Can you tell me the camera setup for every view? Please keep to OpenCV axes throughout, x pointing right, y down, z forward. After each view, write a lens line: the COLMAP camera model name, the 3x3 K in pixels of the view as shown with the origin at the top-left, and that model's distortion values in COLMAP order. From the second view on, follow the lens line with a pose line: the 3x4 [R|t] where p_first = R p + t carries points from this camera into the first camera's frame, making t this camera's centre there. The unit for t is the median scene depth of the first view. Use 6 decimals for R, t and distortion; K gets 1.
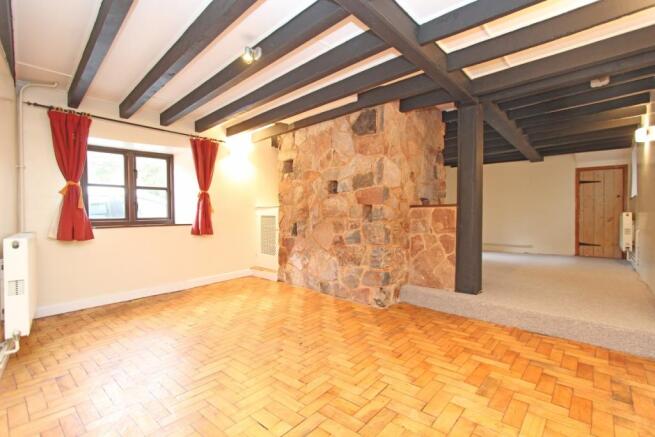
lens RADIAL K [[293.5, 0, 333.2], [0, 293.5, 216.5], [0, 0, 1]] dist [-0.020022, 0.000102]
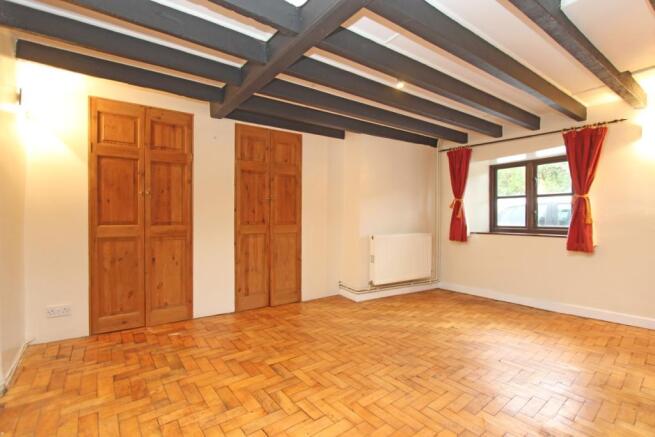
lens RADIAL K [[293.5, 0, 333.2], [0, 293.5, 216.5], [0, 0, 1]] dist [-0.020022, 0.000102]
pose [[-0.166835, 0.003041, -0.985980, 0.542049], [-0.017360, 0.999831, 0.006022, -0.030025], [0.985832, 0.018121, -0.166754, 0.610560]]
